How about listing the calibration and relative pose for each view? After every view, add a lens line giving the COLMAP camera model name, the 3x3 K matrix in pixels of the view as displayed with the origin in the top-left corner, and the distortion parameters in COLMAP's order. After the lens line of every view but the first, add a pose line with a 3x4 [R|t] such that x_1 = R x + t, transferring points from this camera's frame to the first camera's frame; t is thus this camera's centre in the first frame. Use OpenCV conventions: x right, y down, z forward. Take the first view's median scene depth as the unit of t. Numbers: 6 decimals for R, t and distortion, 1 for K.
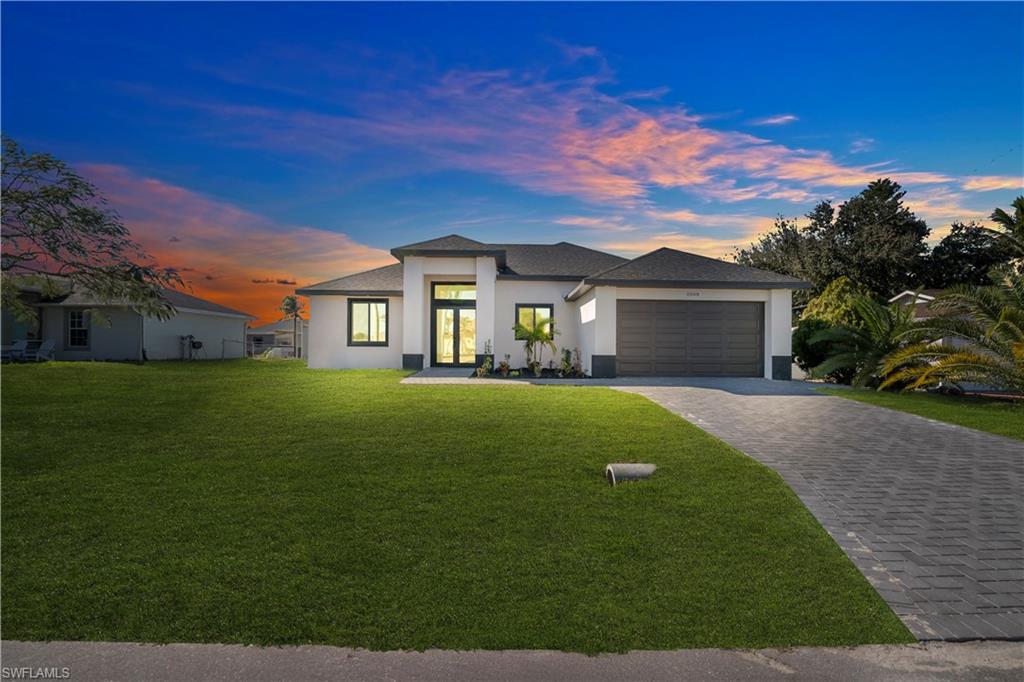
lens RADIAL K [[494.0, 0, 518.6], [0, 494.0, 346.0], [0, 0, 1]] dist [-0.033079, 0.001751]
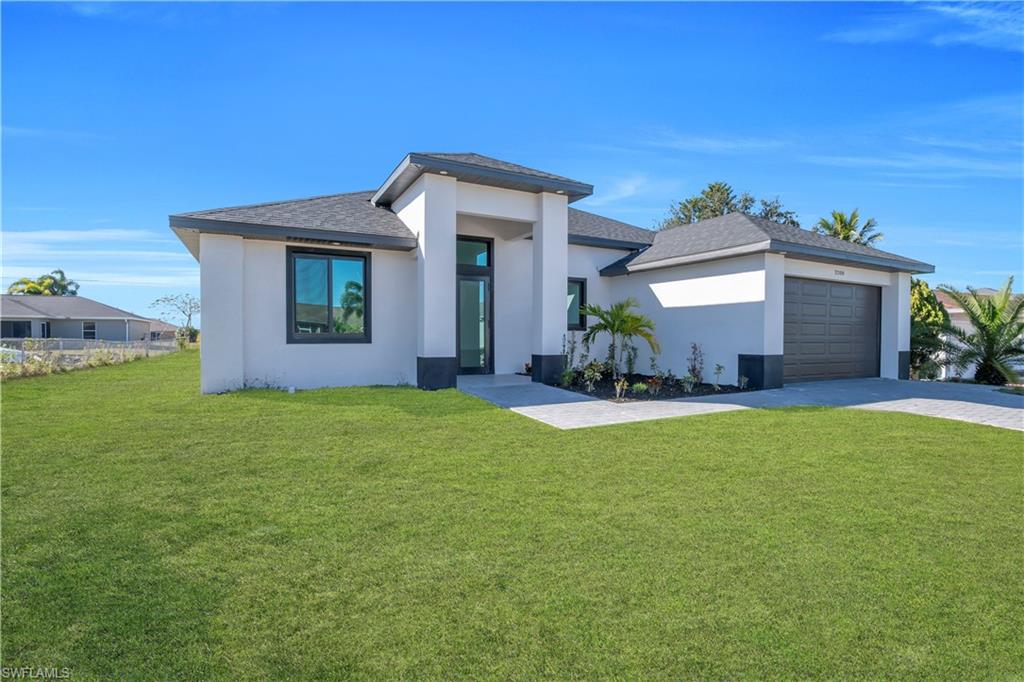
lens RADIAL K [[494.0, 0, 518.6], [0, 494.0, 346.0], [0, 0, 1]] dist [-0.033079, 0.001751]
pose [[0.893454, -0.012585, 0.448979, -0.381696], [-0.000505, 0.999579, 0.029022, -0.011830], [-0.449155, -0.026156, 0.893071, 0.480742]]
